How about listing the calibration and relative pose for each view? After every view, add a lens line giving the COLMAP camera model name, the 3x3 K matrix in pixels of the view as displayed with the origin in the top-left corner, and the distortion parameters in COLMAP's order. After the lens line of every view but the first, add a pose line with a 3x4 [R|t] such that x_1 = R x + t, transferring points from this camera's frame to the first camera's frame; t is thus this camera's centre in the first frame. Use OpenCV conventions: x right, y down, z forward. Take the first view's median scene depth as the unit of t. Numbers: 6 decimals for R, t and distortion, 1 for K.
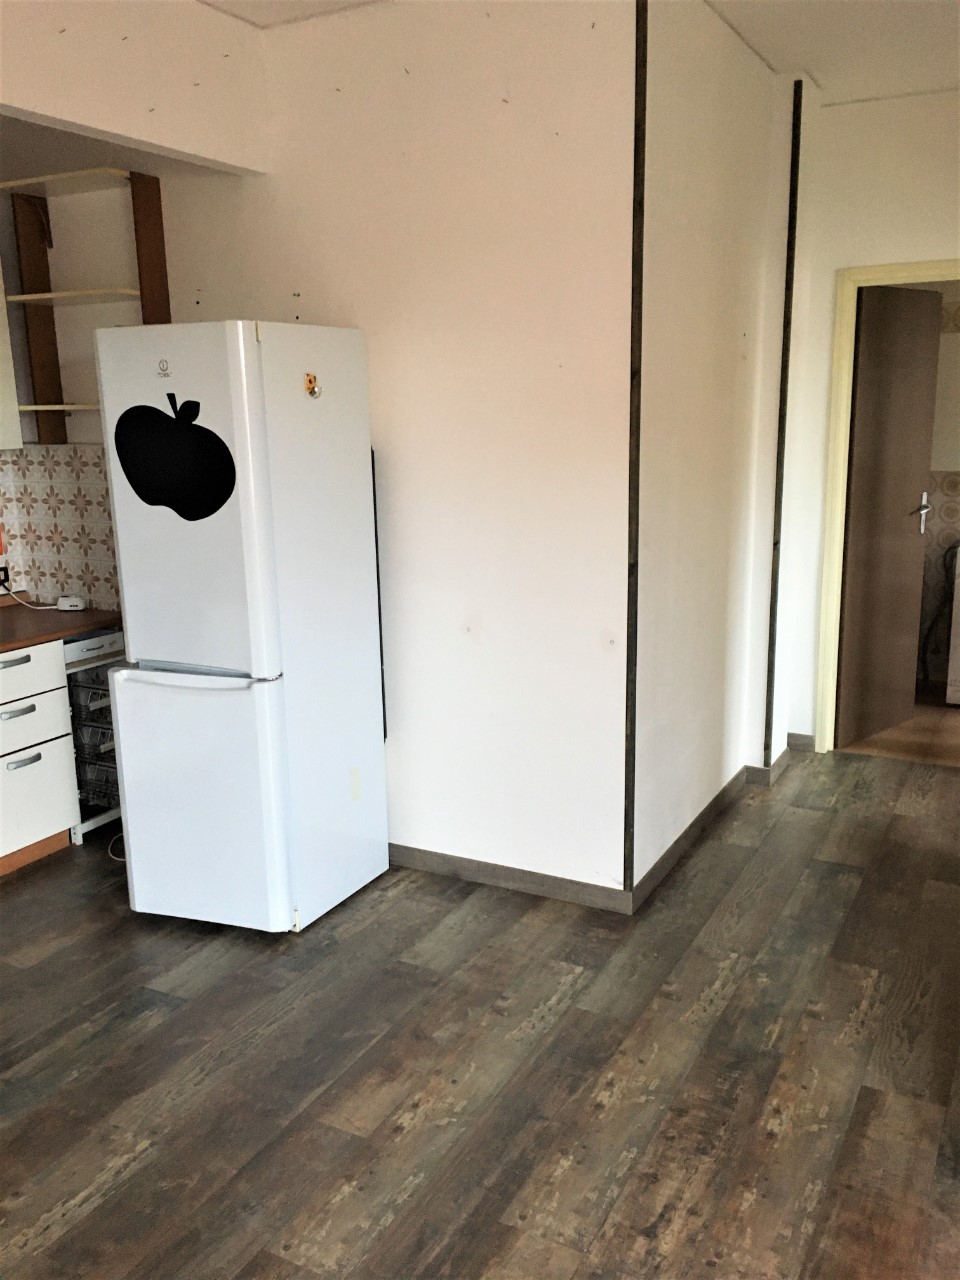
lens RADIAL K [[1085.5, 0, 480.8], [0, 1085.5, 636.1], [0, 0, 1]] dist [0.082042, -0.099301]
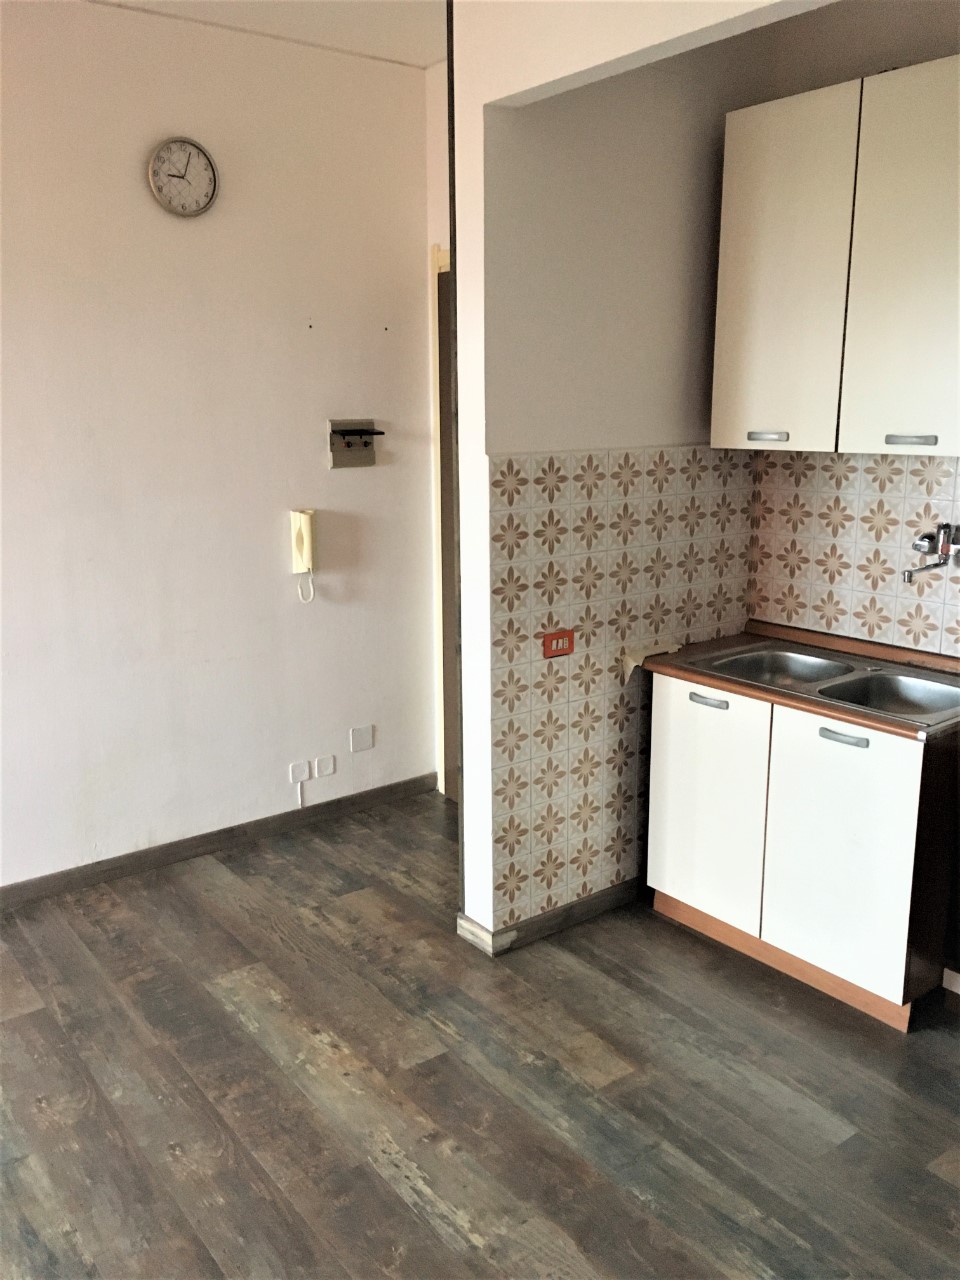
lens RADIAL K [[1085.5, 0, 489.8], [0, 1085.5, 634.8], [0, 0, 1]] dist [0.082042, -0.099301]
pose [[-0.420658, 0.212591, -0.881959, 0.279976], [-0.178861, 0.933642, 0.310358, -0.204318], [0.889413, 0.288303, -0.354719, 0.910267]]
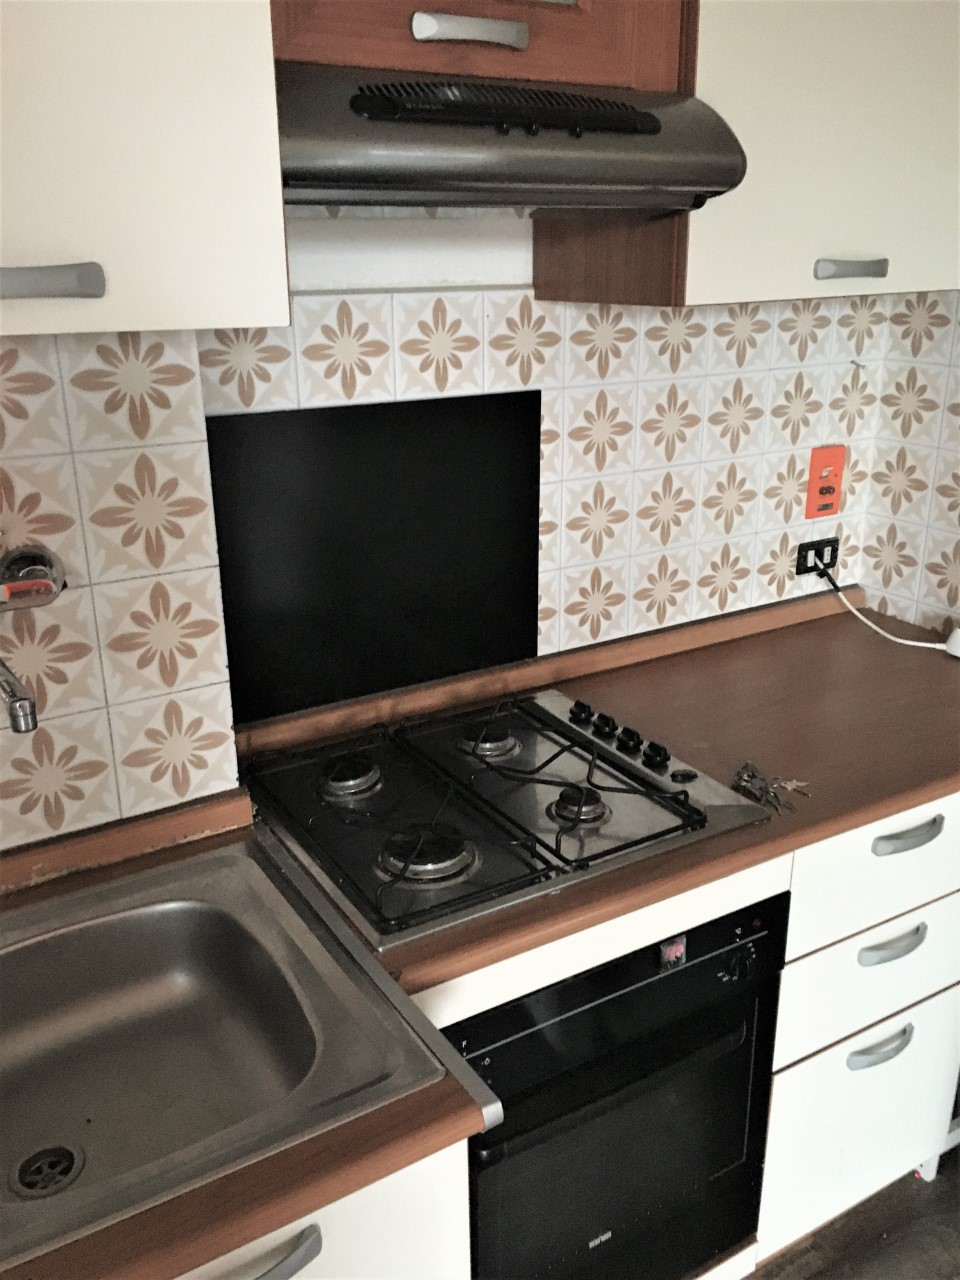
lens RADIAL K [[1085.5, 0, 489.0], [0, 1085.5, 636.2], [0, 0, 1]] dist [0.082042, -0.099301]
pose [[0.858765, 0.181984, -0.478962, -0.445627], [-0.116568, 0.979678, 0.163229, -0.112315], [0.498933, -0.084344, 0.862526, 0.685298]]
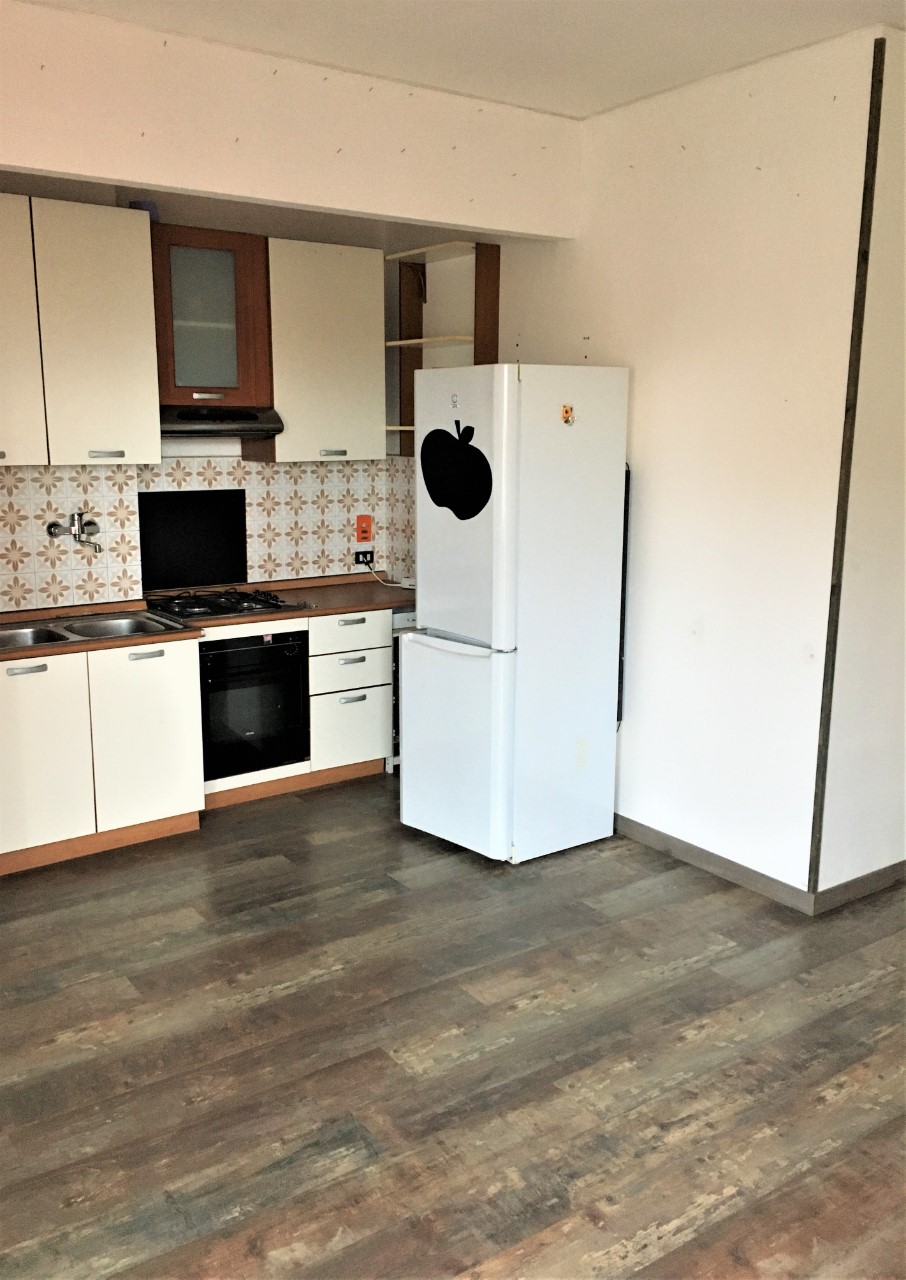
lens RADIAL K [[1088.1, 0, 428.3], [0, 1088.1, 632.7], [0, 0, 1]] dist [0.059401, -0.033314]
pose [[0.891304, 0.108683, -0.440188, 0.267715], [-0.117059, 0.993091, 0.008172, 0.018689], [0.438035, 0.044244, 0.897868, -0.145475]]
